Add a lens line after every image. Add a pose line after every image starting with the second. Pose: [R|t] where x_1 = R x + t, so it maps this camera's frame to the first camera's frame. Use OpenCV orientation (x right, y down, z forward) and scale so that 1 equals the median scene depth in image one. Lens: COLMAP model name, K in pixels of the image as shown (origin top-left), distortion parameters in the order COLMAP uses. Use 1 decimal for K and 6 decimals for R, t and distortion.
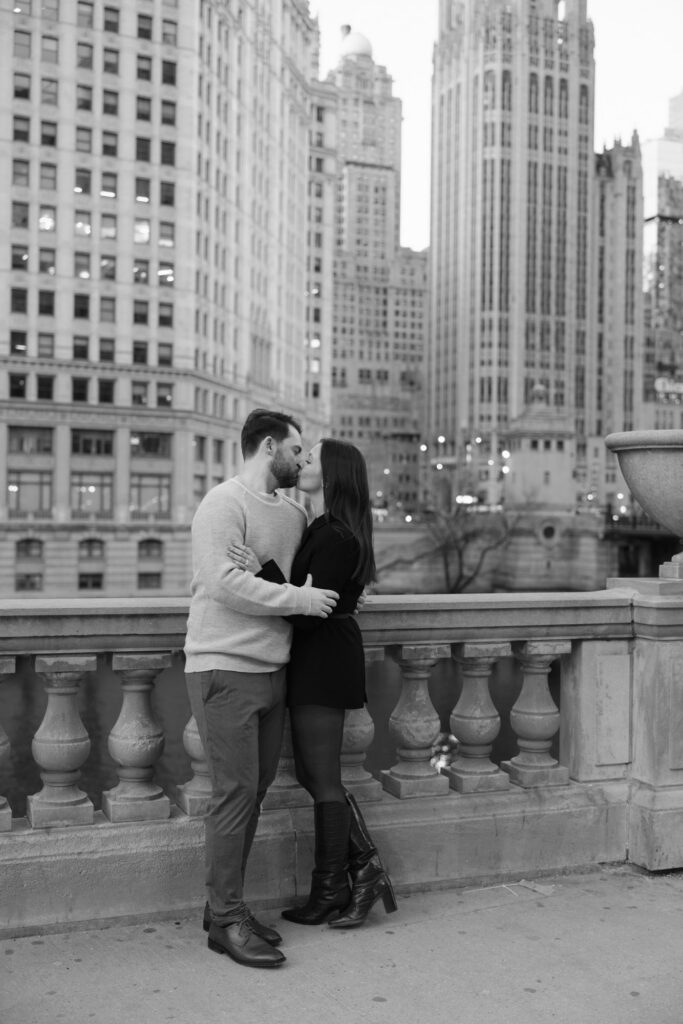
lens RADIAL K [[1147.0, 0, 341.5], [0, 1147.0, 512.0], [0, 0, 1]] dist [0.009173, 0.007082]
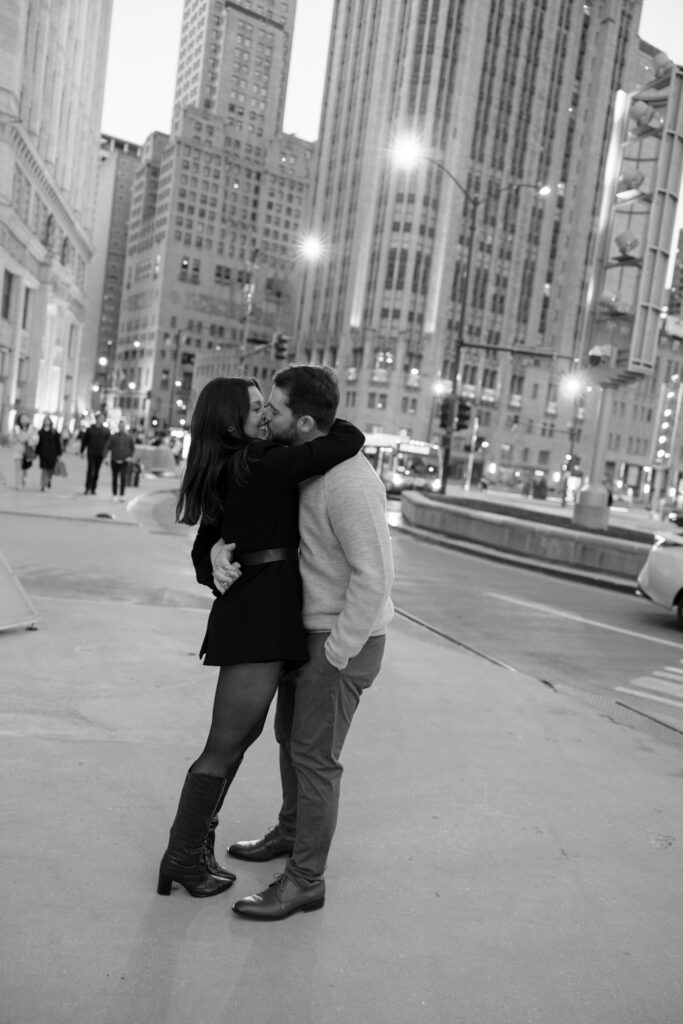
lens RADIAL K [[790.6, 0, 341.5], [0, 790.6, 512.0], [0, 0, 1]] dist [0.004581, 0.003822]
pose [[0.981096, 0.099696, 0.165868, 0.034738], [-0.112755, 0.991065, 0.071251, -0.000082], [-0.157283, -0.088607, 0.983571, 0.539817]]
